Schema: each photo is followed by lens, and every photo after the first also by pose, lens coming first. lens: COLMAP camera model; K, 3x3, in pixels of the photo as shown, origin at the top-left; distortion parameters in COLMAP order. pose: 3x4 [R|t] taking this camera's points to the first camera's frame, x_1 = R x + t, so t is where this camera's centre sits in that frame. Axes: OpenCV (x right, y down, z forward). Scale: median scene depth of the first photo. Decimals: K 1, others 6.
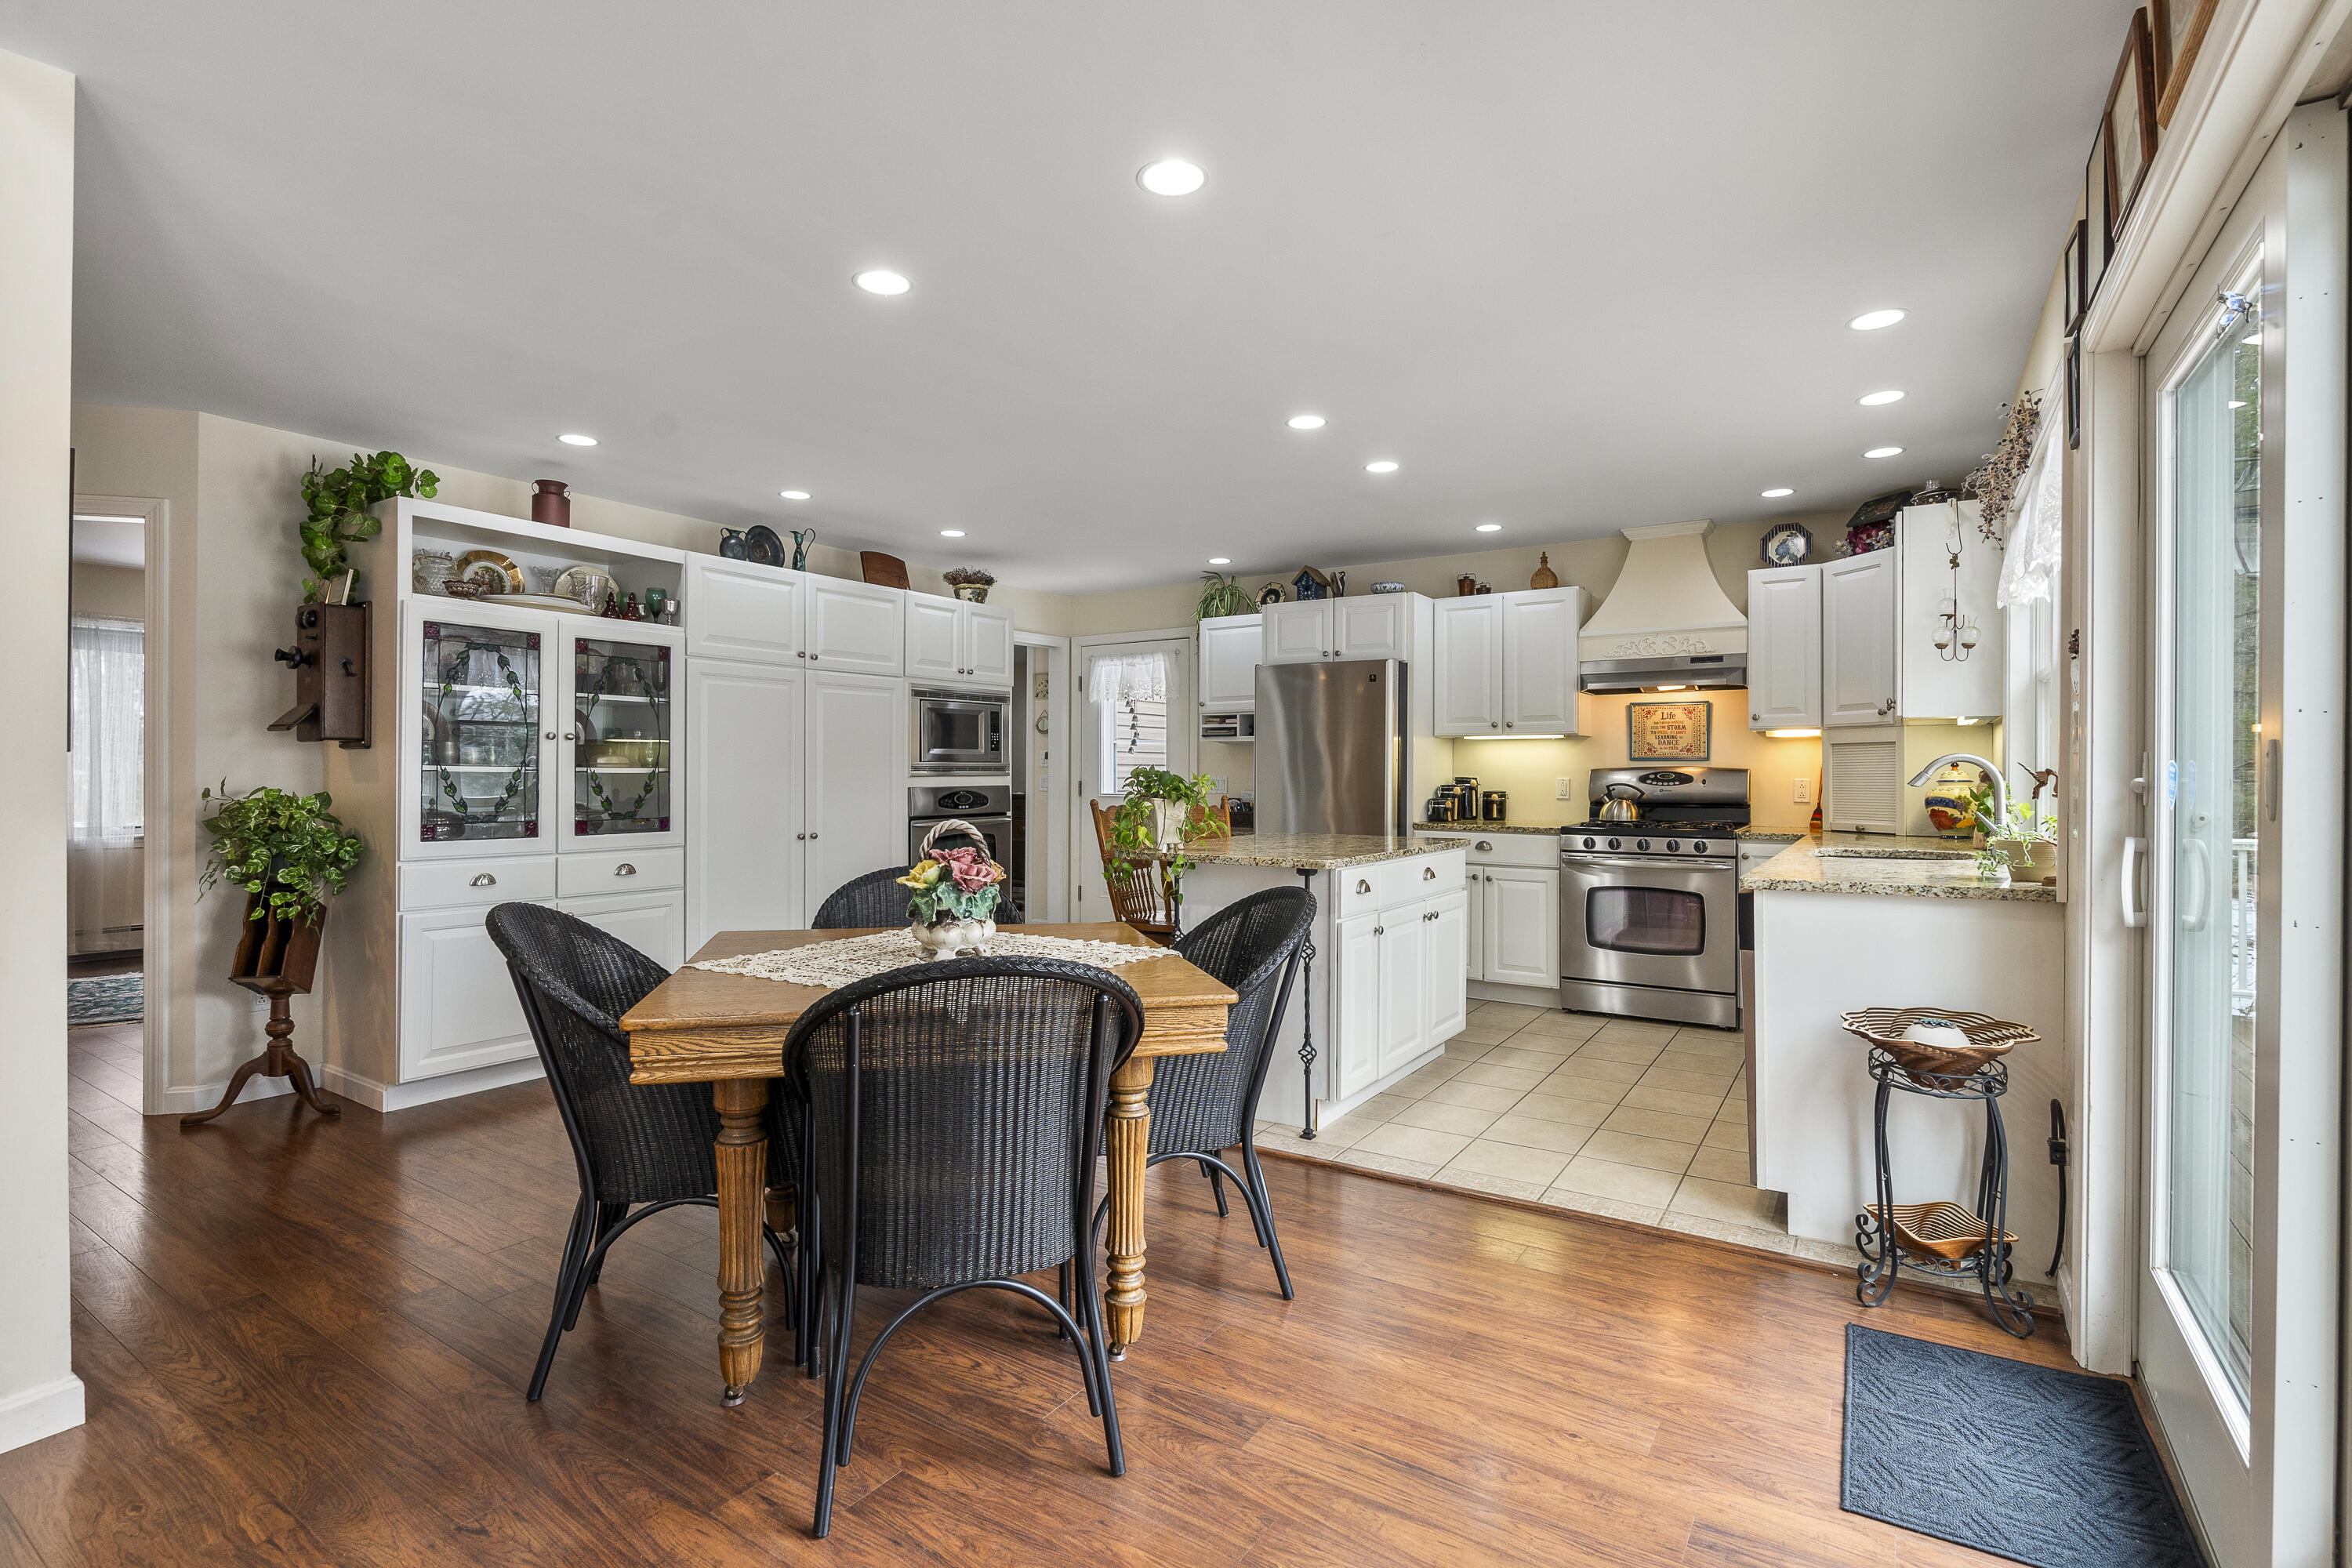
lens RADIAL K [[1104.9, 0, 1179.2], [0, 1104.9, 770.5], [0, 0, 1]] dist [-0.005957, 0.000939]
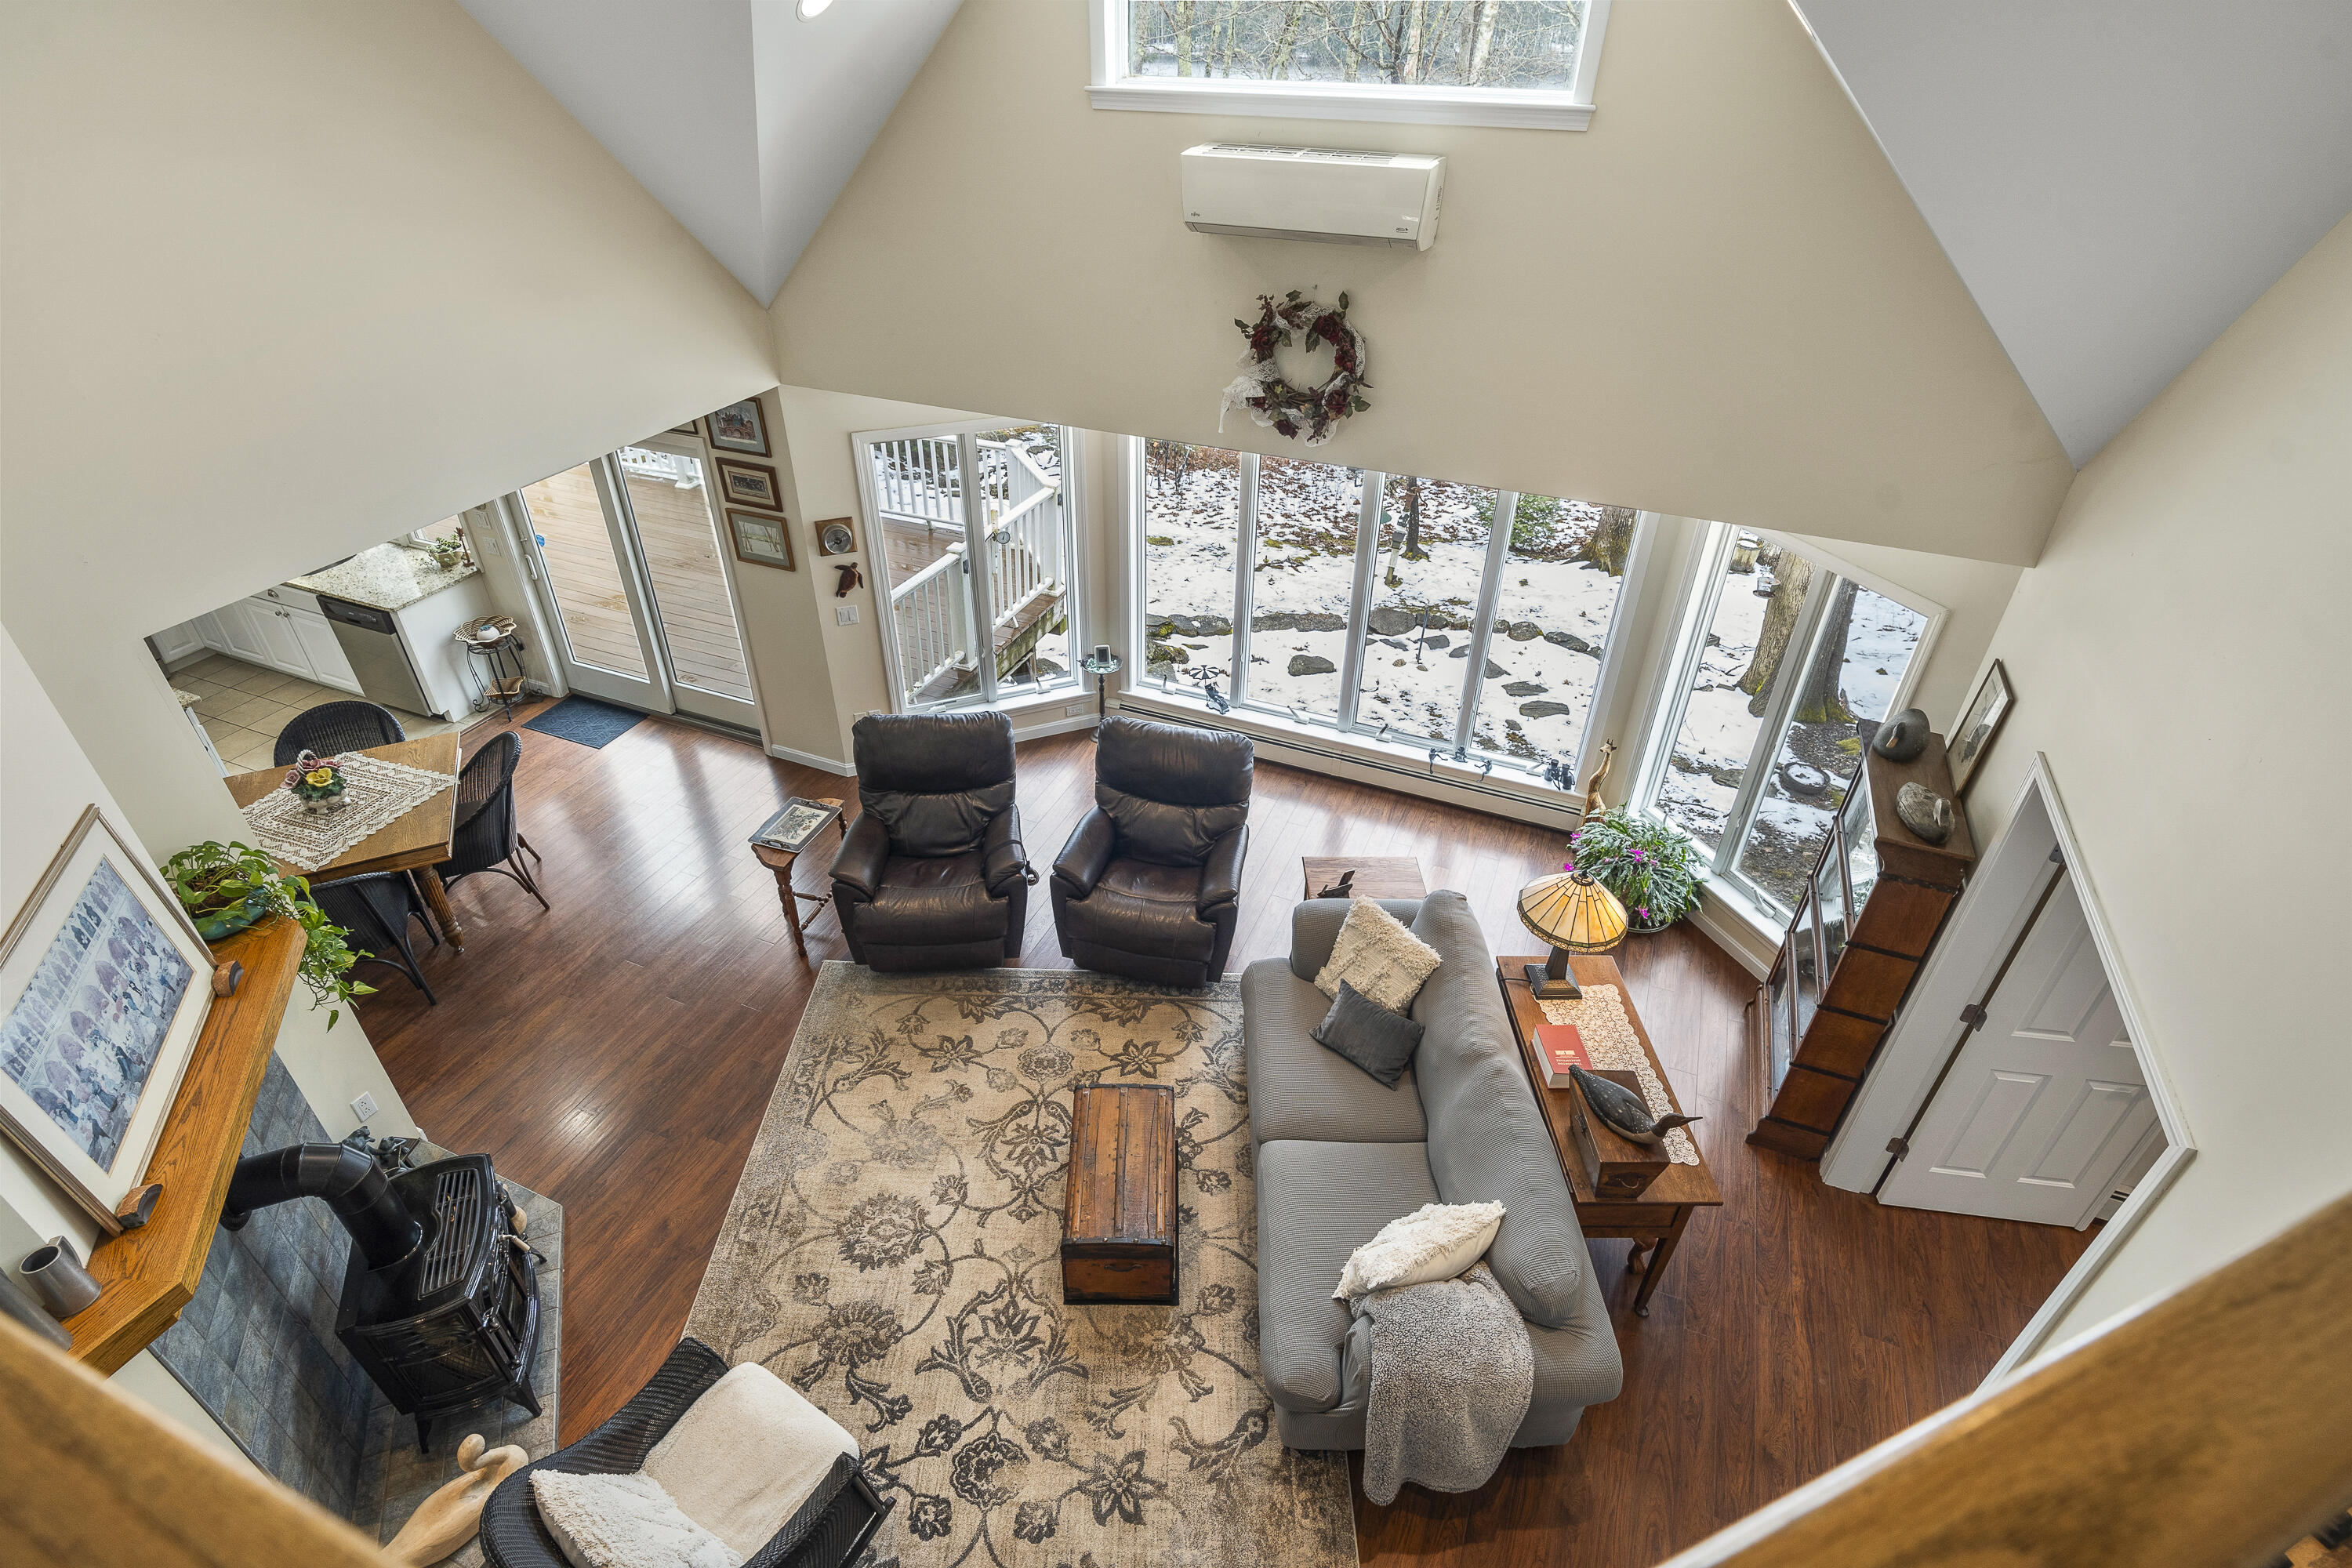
lens RADIAL K [[1136.5, 0, 1173.8], [0, 1136.5, 781.6], [0, 0, 1]] dist [-0.007448, 0.000518]
pose [[-0.181276, -0.561028, 0.807705, -1.010373], [-0.010564, 0.822376, 0.568847, -0.509850], [-0.983375, 0.094586, -0.155004, -0.134256]]
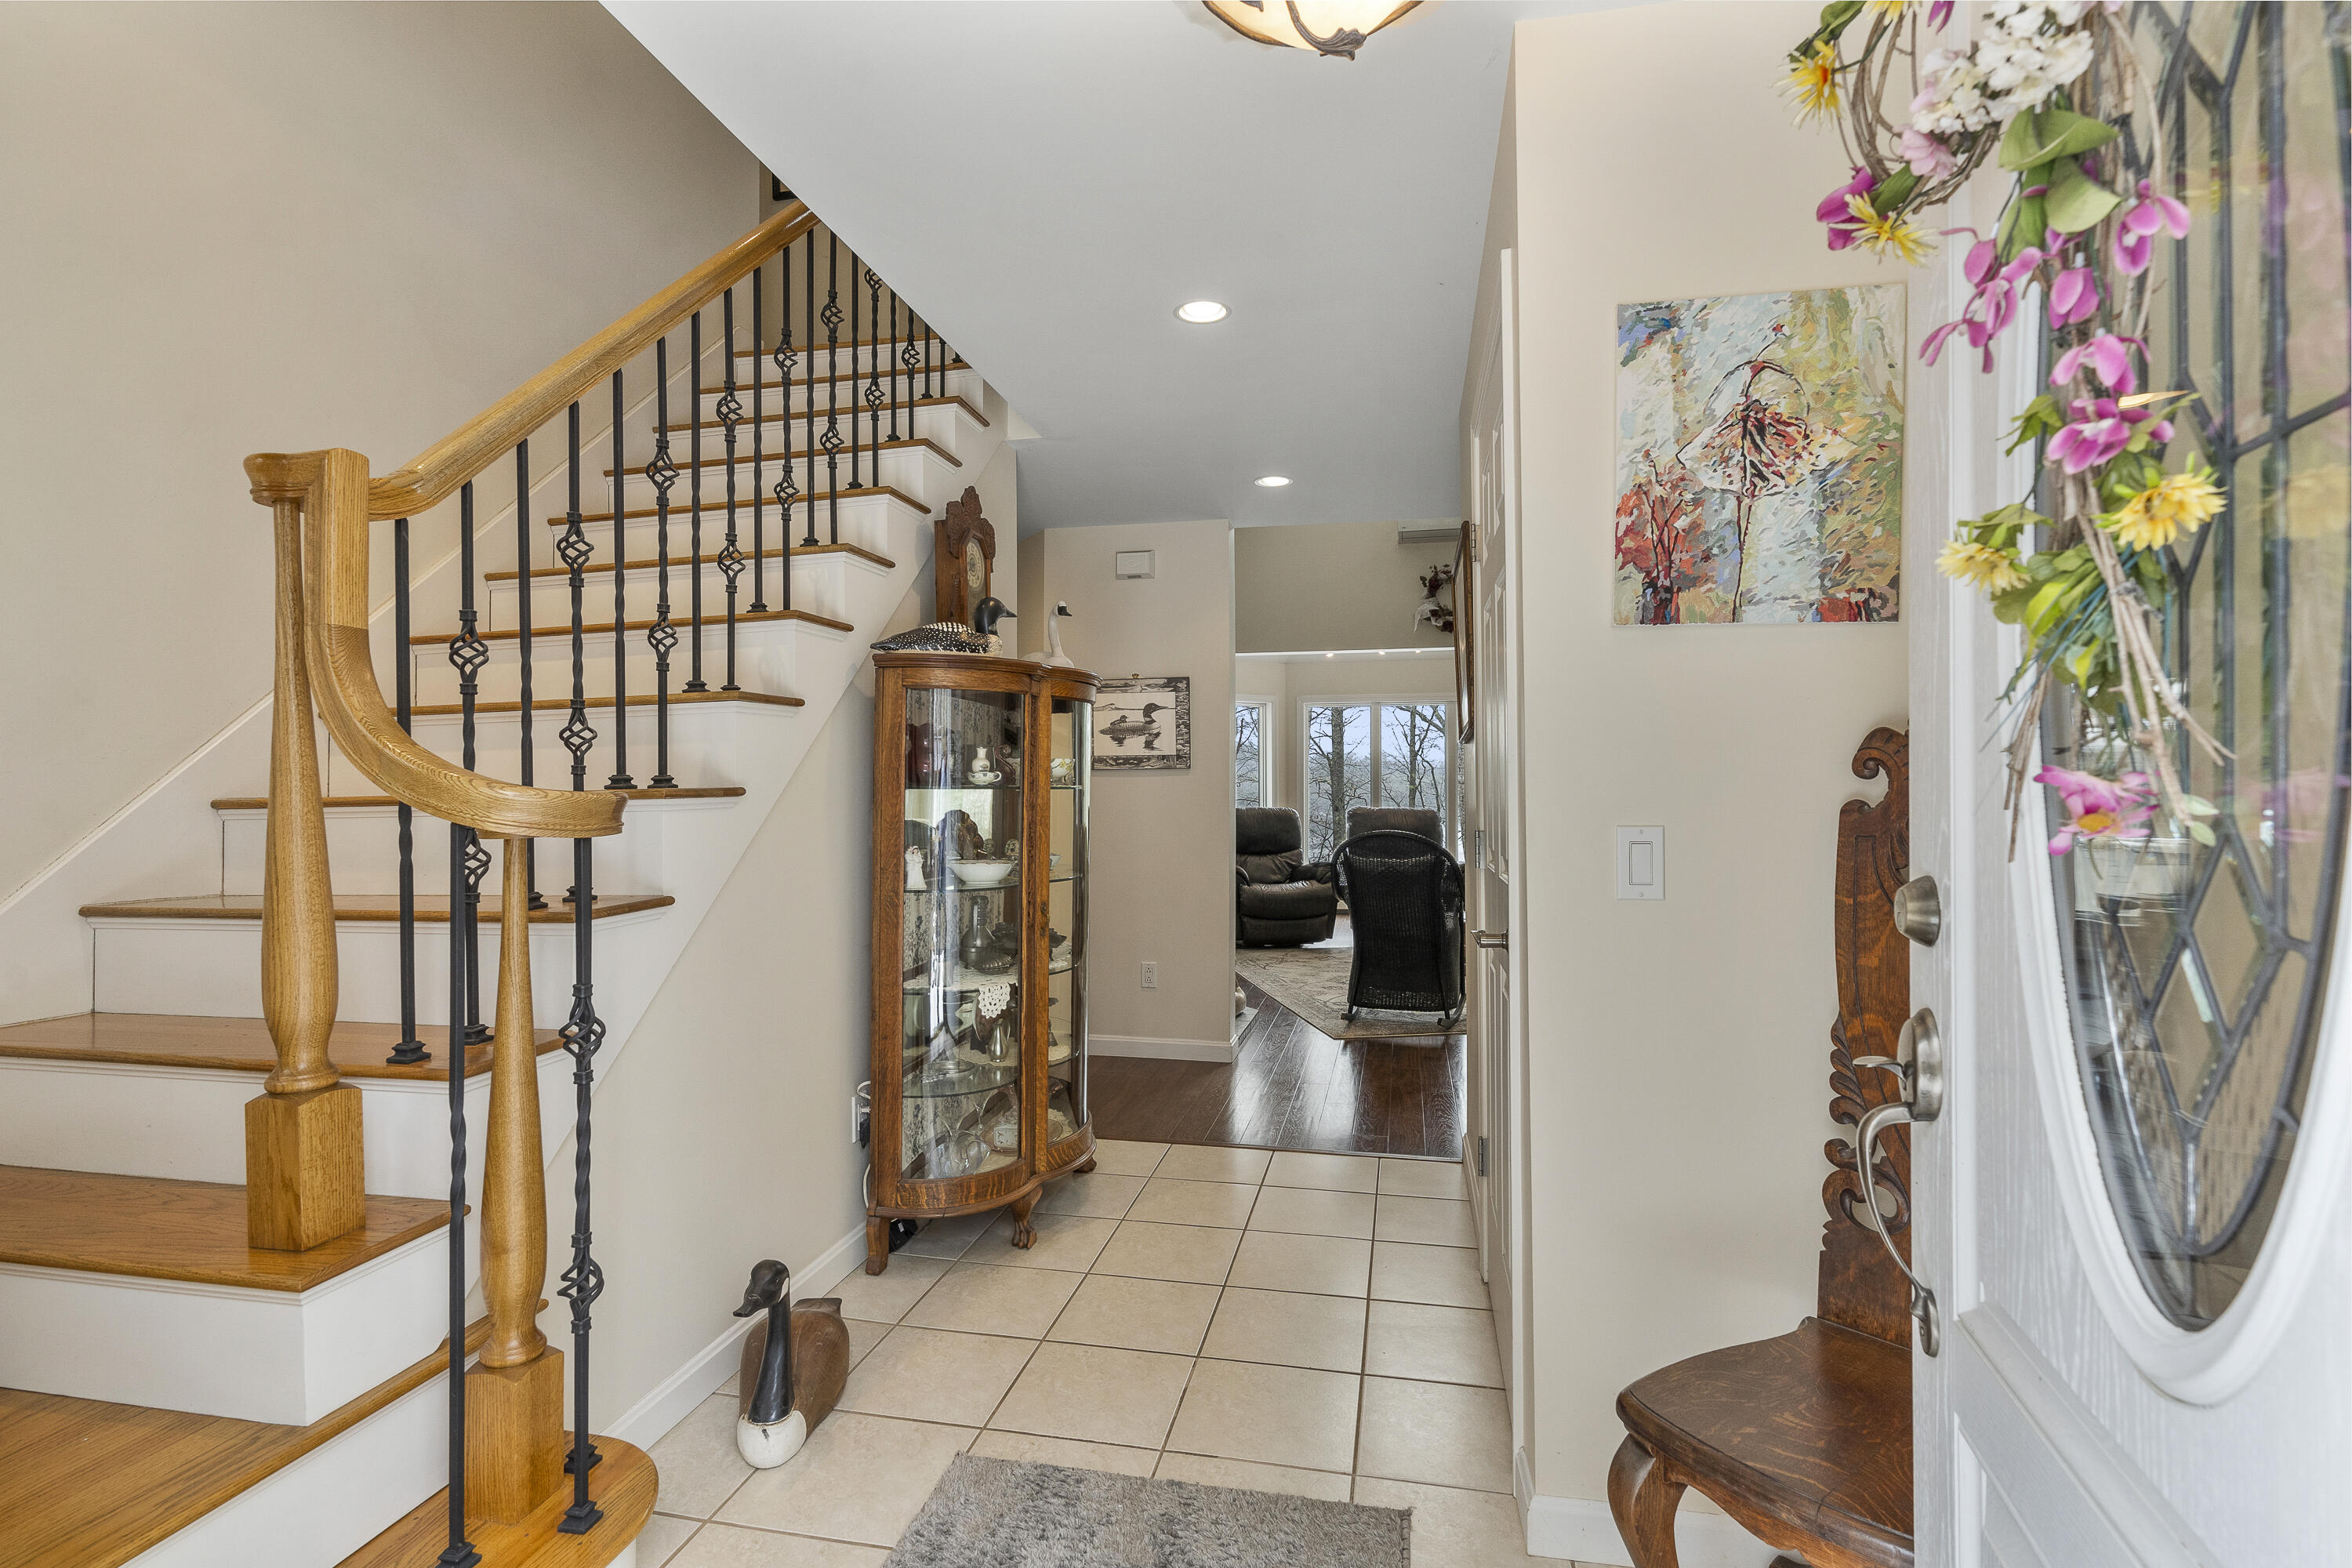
lens RADIAL K [[1126.8, 0, 1173.4], [0, 1126.8, 790.4], [0, 0, 1]] dist [-0.007556, 0.000777]
pose [[-0.366896, 0.001765, 0.930260, -1.605880], [0.003593, 0.999993, -0.000481, -0.003028], [-0.930255, 0.003166, -0.366900, 0.625177]]
